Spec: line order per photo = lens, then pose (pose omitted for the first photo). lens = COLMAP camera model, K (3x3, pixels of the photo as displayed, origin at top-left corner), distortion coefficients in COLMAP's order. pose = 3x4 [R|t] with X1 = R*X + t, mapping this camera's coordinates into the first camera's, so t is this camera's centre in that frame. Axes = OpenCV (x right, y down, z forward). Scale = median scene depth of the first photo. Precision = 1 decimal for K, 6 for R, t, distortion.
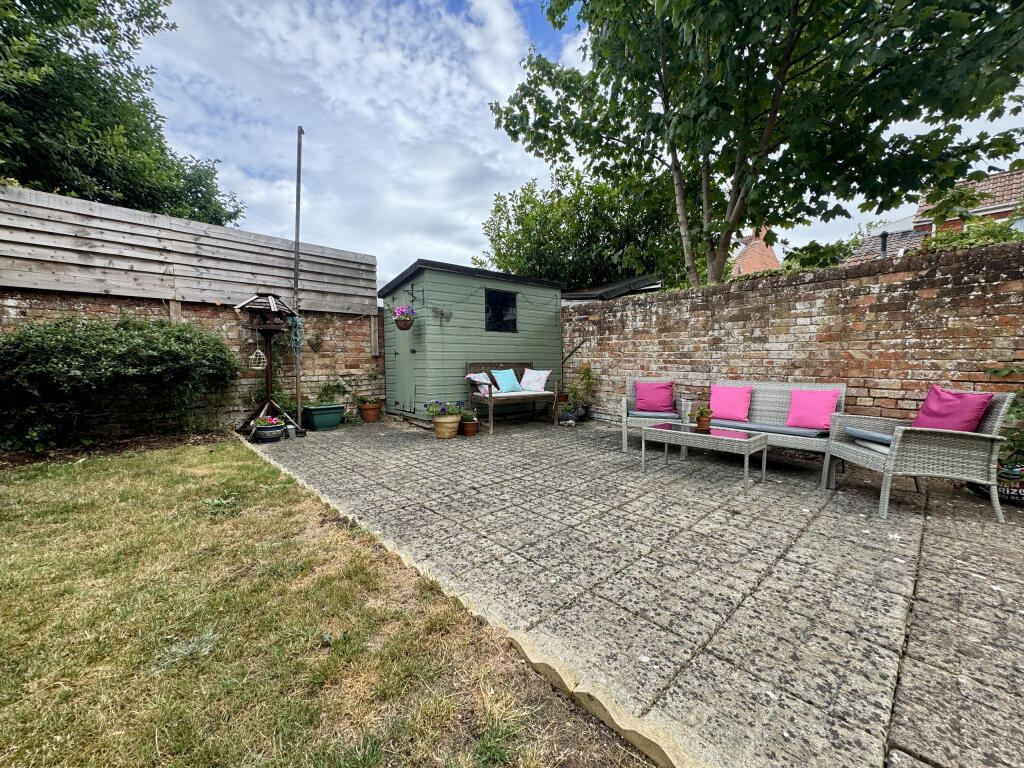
lens RADIAL K [[407.7, 0, 510.4], [0, 407.7, 383.9], [0, 0, 1]] dist [0.006567, 0.000310]
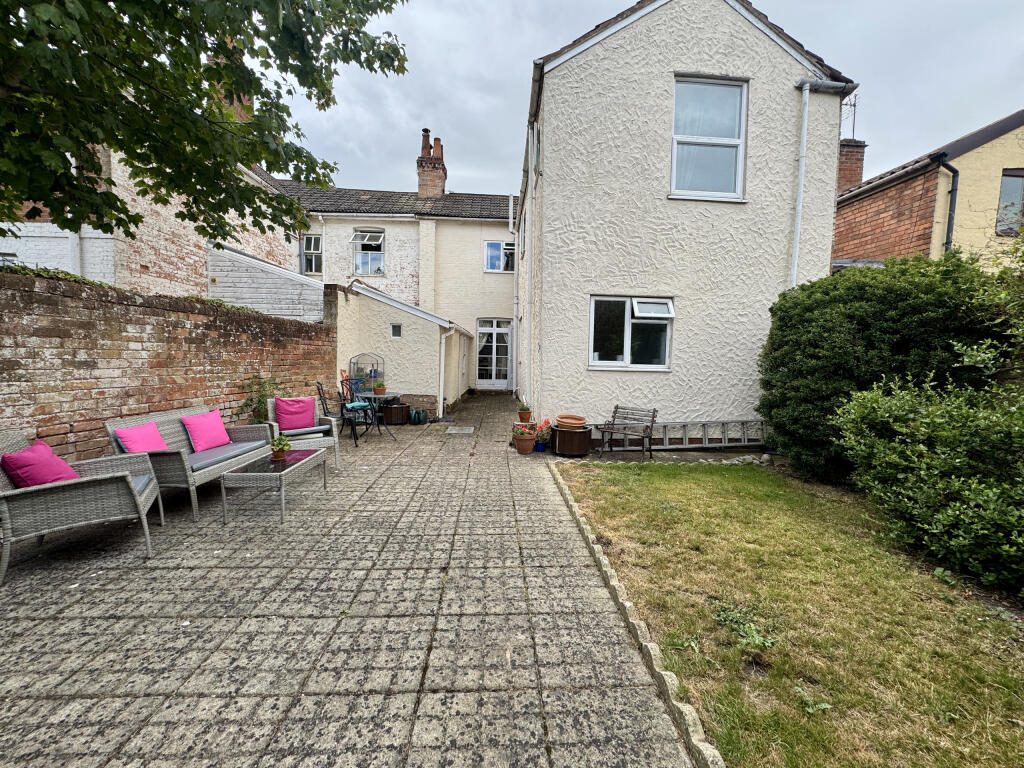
lens RADIAL K [[407.7, 0, 511.0], [0, 407.7, 383.9], [0, 0, 1]] dist [0.006567, 0.000310]
pose [[-0.758656, -0.056524, 0.649034, -0.596697], [0.023148, 0.993261, 0.113560, -0.169505], [-0.651080, 0.101177, -0.752236, 1.274642]]
